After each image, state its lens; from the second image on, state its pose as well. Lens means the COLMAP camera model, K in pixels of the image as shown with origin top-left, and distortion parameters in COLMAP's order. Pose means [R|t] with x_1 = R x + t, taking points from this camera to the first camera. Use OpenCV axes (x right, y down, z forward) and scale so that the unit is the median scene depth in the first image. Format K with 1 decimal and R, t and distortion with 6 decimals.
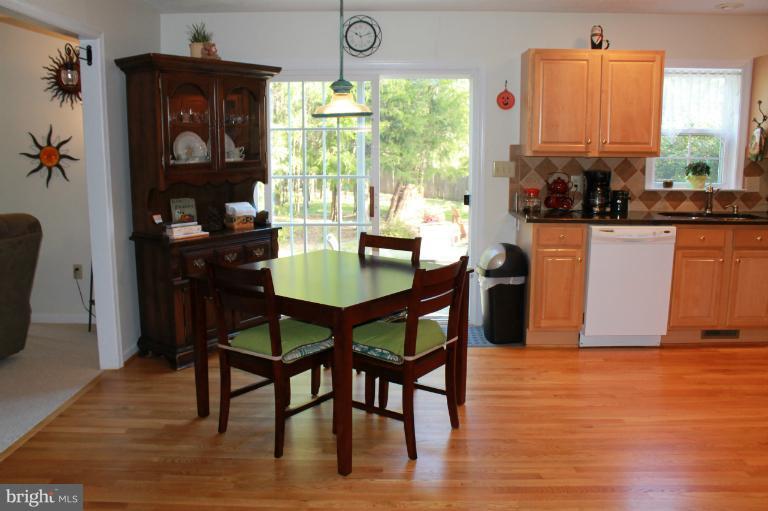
lens RADIAL K [[641.7, 0, 384.0], [0, 641.7, 255.5], [0, 0, 1]] dist [-0.096096, 0.017454]
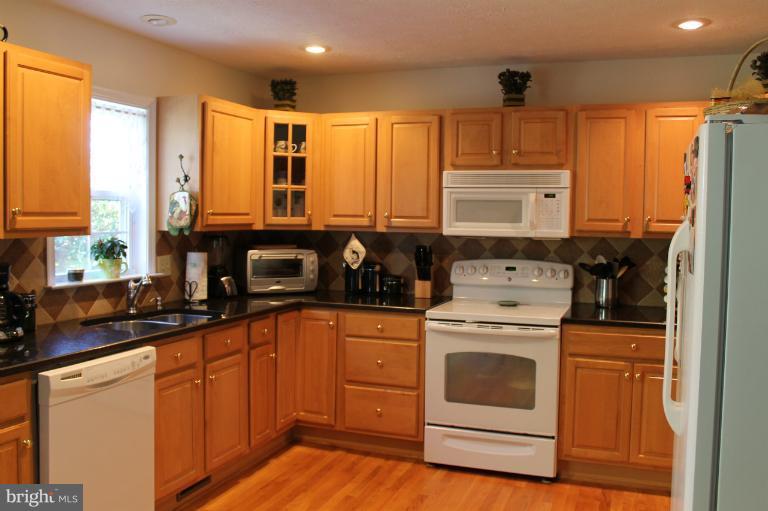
lens RADIAL K [[694.8, 0, 384.0], [0, 694.8, 255.5], [0, 0, 1]] dist [-0.097826, 0.005954]
pose [[0.343751, -0.049605, 0.937750, -0.086054], [0.139838, 0.990174, 0.001118, -0.093239], [-0.928591, 0.130749, 0.347310, 0.479973]]
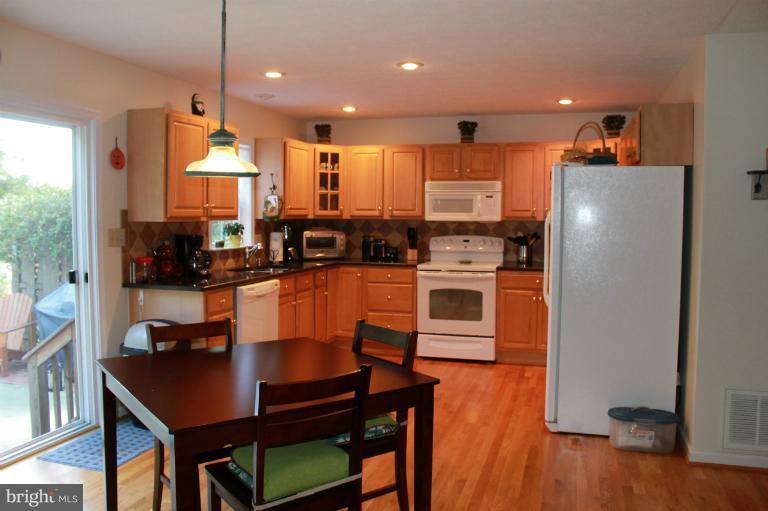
lens RADIAL K [[641.7, 0, 384.0], [0, 641.7, 255.5], [0, 0, 1]] dist [-0.096096, 0.017454]
pose [[0.279156, -0.060550, 0.958335, -0.546799], [0.151591, 0.988274, 0.018284, -0.073028], [-0.948205, 0.140171, 0.285061, 0.423032]]
